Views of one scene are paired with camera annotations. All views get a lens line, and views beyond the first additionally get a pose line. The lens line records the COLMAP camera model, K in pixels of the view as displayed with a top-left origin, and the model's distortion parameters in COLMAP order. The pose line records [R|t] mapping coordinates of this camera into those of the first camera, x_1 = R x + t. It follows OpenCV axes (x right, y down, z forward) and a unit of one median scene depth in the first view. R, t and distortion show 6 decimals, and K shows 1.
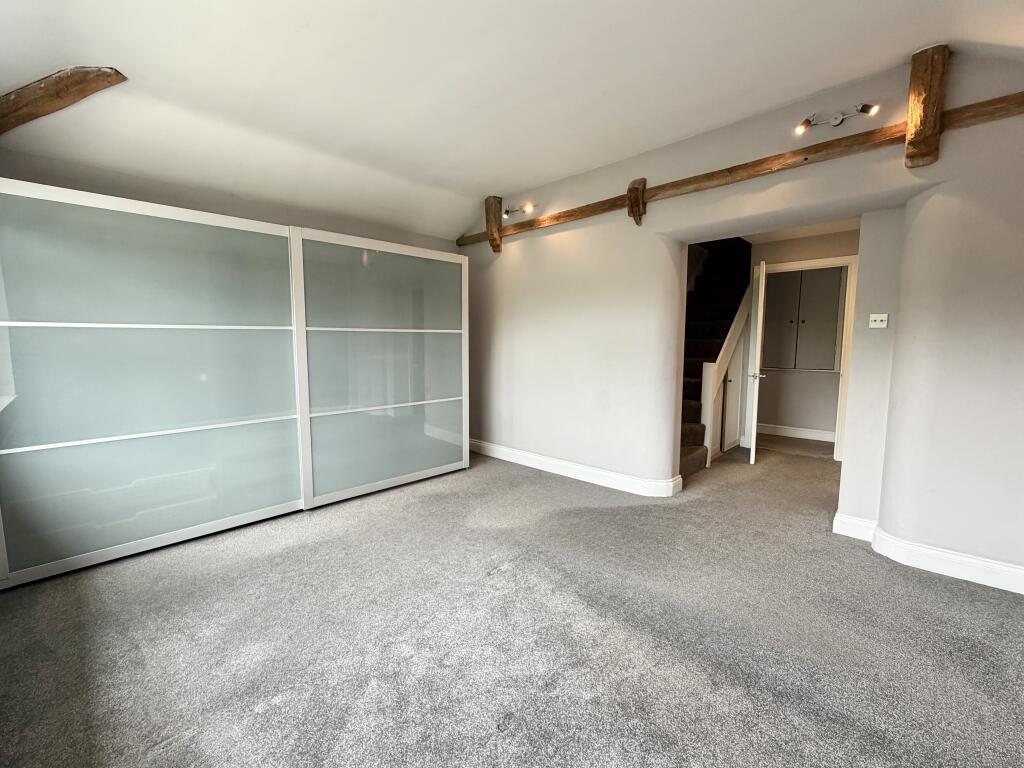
lens RADIAL K [[406.5, 0, 508.0], [0, 406.5, 384.5], [0, 0, 1]] dist [-0.001289, -0.000088]
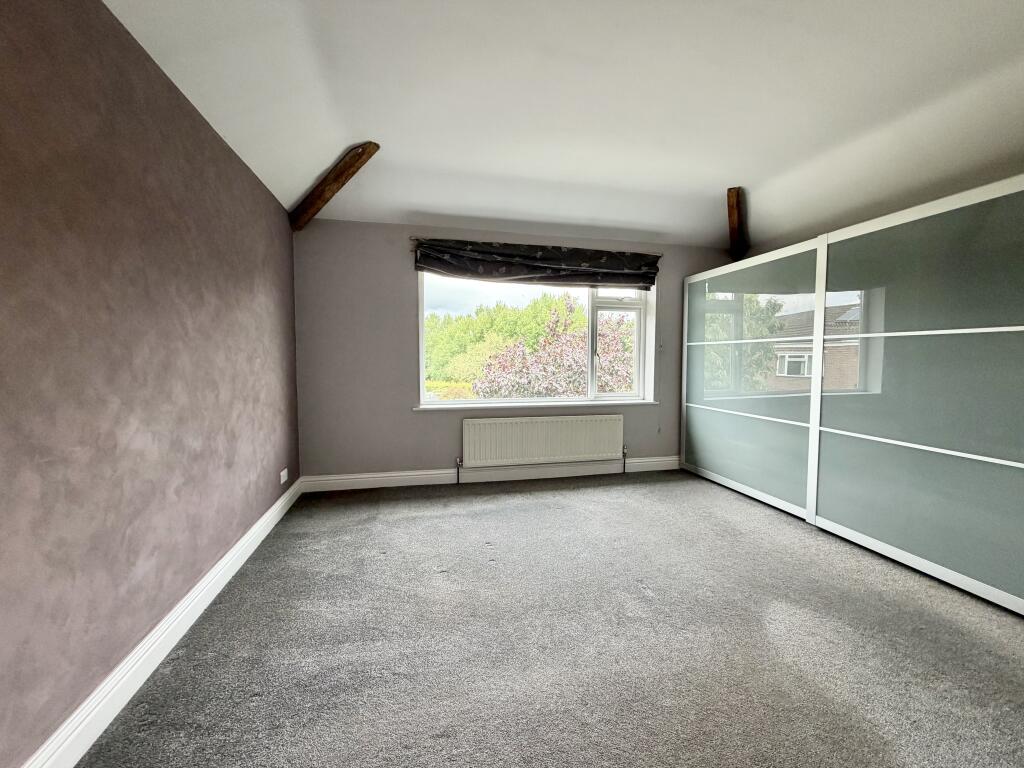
lens RADIAL K [[406.5, 0, 508.0], [0, 406.5, 384.5], [0, 0, 1]] dist [-0.001289, -0.000088]
pose [[-0.520461, 0.075962, -0.850500, 0.704370], [-0.069926, 0.988898, 0.131114, -0.101180], [0.851018, 0.127712, -0.509371, 0.858349]]
